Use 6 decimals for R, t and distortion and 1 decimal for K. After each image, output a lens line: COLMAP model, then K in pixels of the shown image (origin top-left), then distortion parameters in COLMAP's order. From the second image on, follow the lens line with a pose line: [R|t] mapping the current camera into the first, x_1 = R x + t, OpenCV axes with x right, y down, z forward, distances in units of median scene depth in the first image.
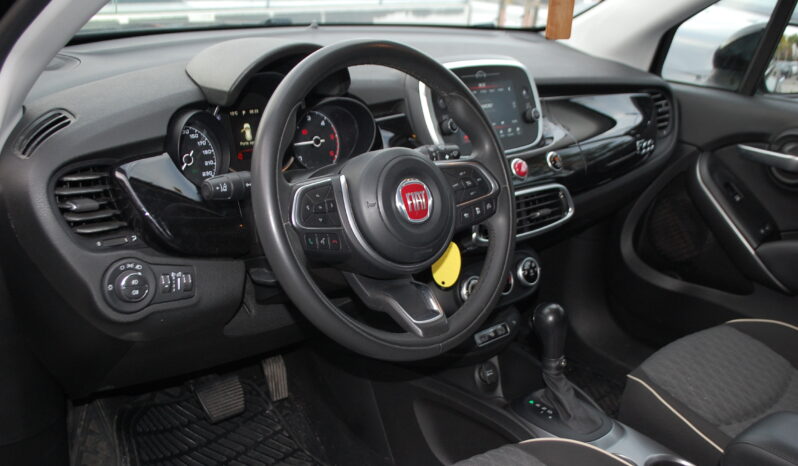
lens RADIAL K [[873.0, 0, 399.0], [0, 873.0, 233.0], [0, 0, 1]] dist [-0.000753, -0.000103]
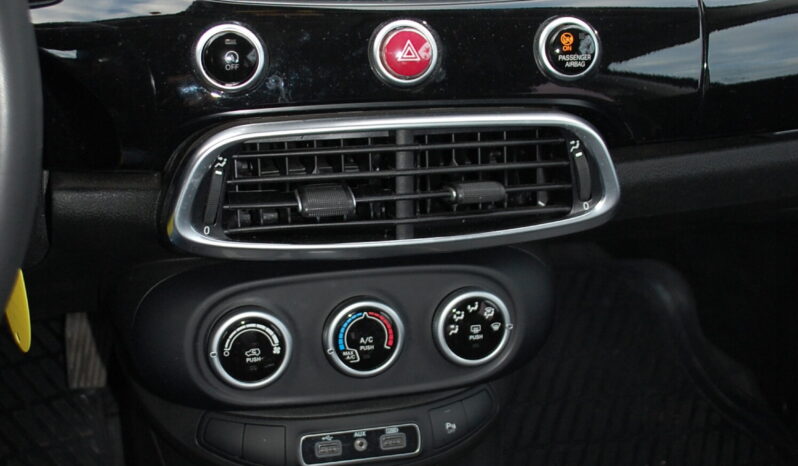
lens RADIAL K [[1152.1, 0, 399.0], [0, 1152.1, 233.0], [0, 0, 1]] dist [-0.125270, 0.016421]
pose [[0.863867, 0.279522, -0.419048, 0.338256], [-0.180493, 0.948436, 0.260559, -0.121904], [0.470272, -0.149453, 0.869775, 0.622627]]
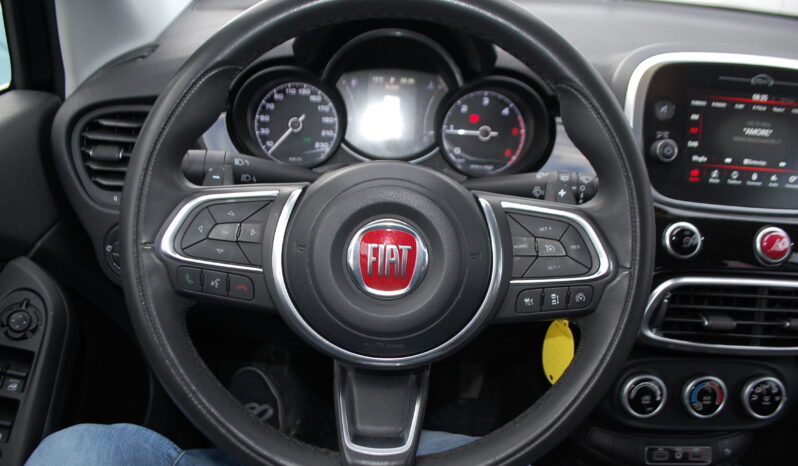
lens RADIAL K [[642.0, 0, 383.0], [0, 642.0, 262.0], [0, 0, 1]] dist [-0.080822, 0.001597]
pose [[0.725881, 0.309646, -0.614179, 0.212209], [-0.224461, 0.950691, 0.214018, -0.094858], [0.650165, -0.017492, 0.759592, 0.503578]]
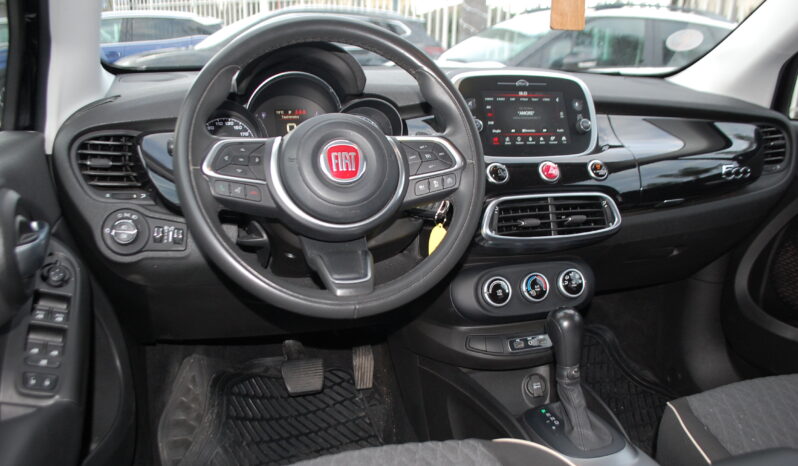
lens RADIAL K [[682.8, 0, 397.0], [0, 682.8, 244.7], [0, 0, 1]] dist [-0.044948, -0.003177]
pose [[0.910408, 0.051004, -0.410555, 0.305970], [-0.092532, 0.992335, -0.081910, 0.089543], [0.403230, 0.112561, 0.908149, 0.237464]]
